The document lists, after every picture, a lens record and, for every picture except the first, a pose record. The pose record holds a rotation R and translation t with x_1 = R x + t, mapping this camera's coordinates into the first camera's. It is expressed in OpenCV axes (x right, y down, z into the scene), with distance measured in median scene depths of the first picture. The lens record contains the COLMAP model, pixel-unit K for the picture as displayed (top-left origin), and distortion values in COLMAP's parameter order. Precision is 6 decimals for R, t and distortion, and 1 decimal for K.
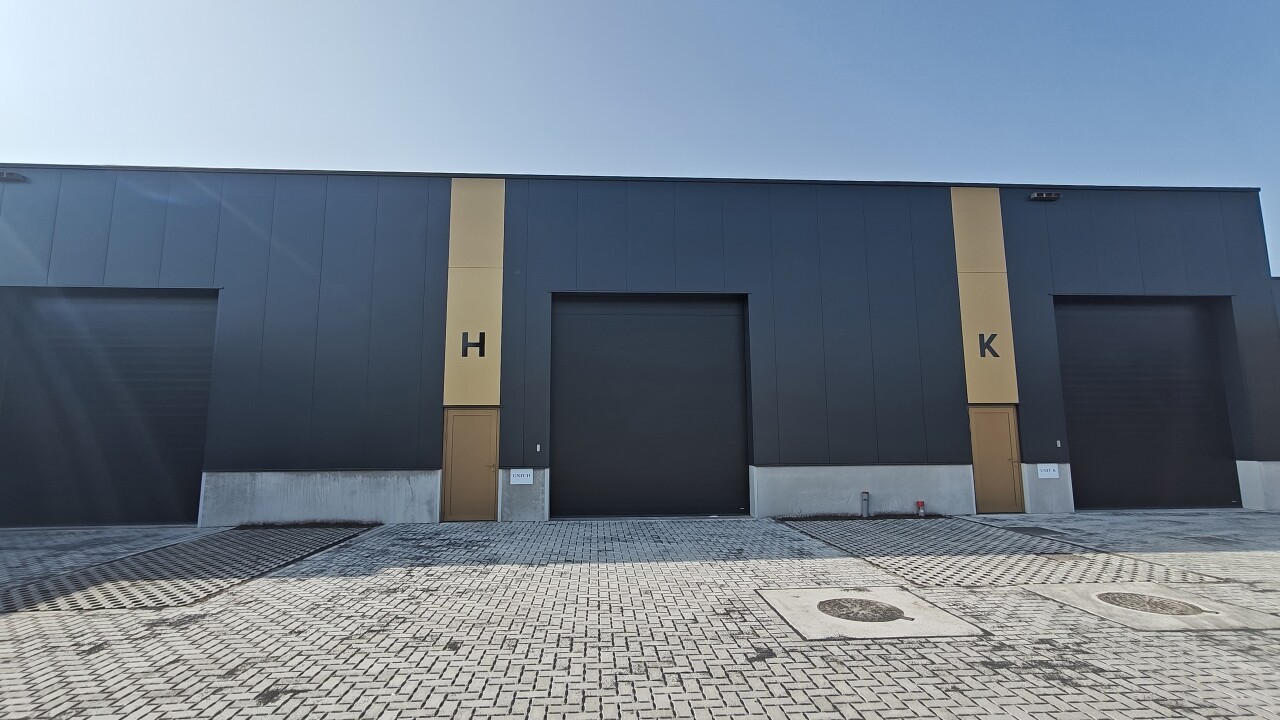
lens RADIAL K [[600.4, 0, 630.1], [0, 600.4, 355.8], [0, 0, 1]] dist [0.005543, 0.000743]
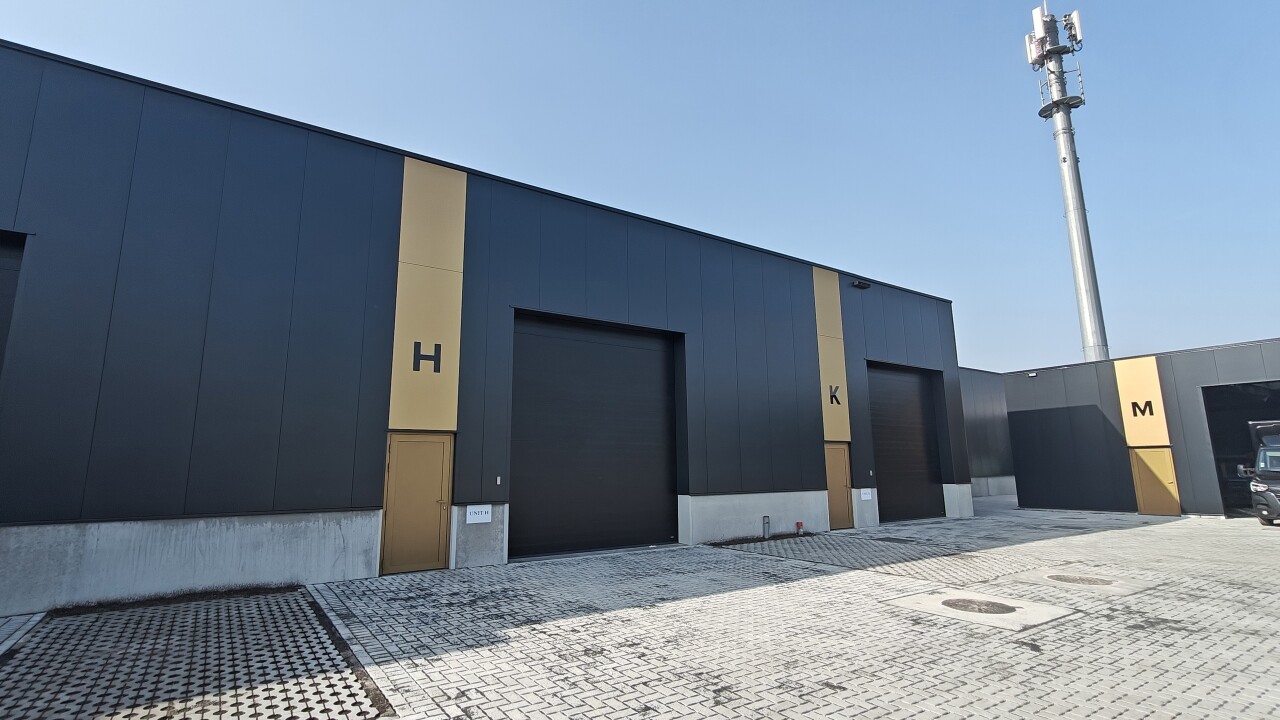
lens RADIAL K [[600.4, 0, 627.6], [0, 600.4, 357.8], [0, 0, 1]] dist [0.005543, 0.000743]
pose [[0.862149, 0.090454, 0.498515, -0.433389], [-0.063586, 0.995472, -0.070657, 0.023262], [-0.502649, 0.029218, 0.863997, 0.131375]]
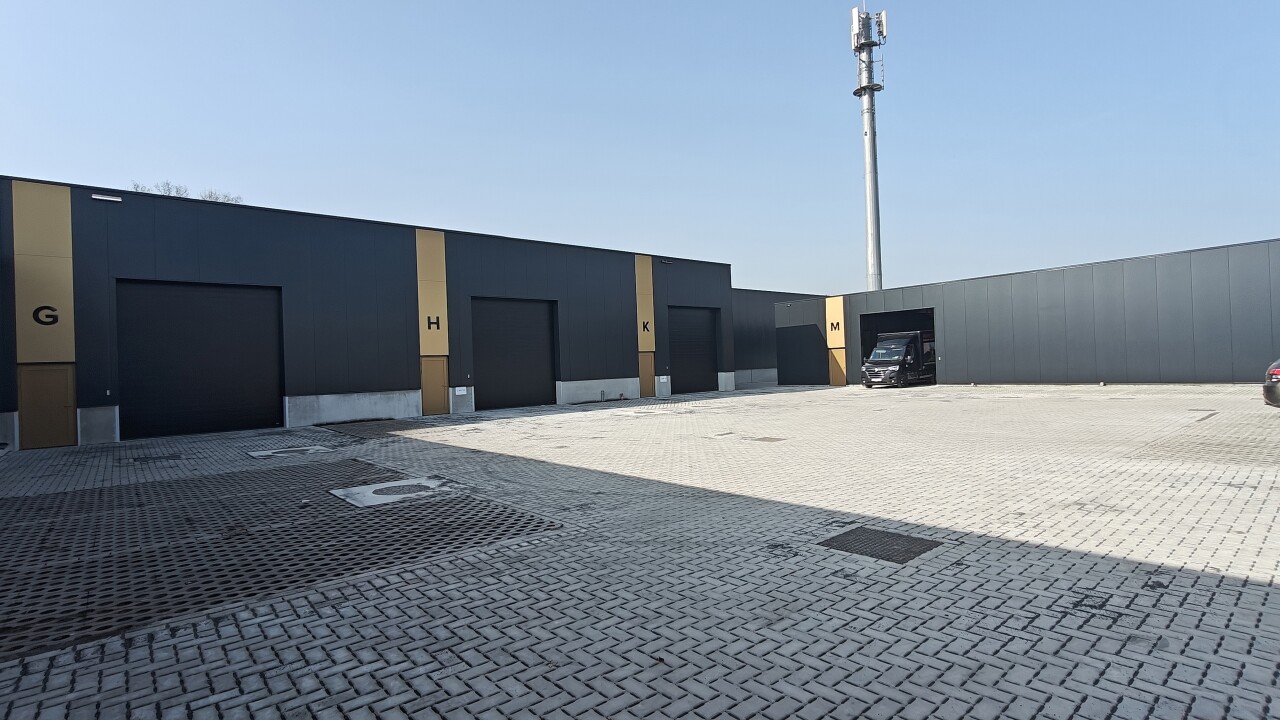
lens RADIAL K [[600.4, 0, 621.8], [0, 600.4, 351.8], [0, 0, 1]] dist [0.005543, 0.000743]
pose [[0.807294, -0.009567, 0.590071, -0.884895], [-0.042412, 0.996343, 0.074180, -0.092202], [-0.588623, -0.084911, 0.803936, -0.853243]]
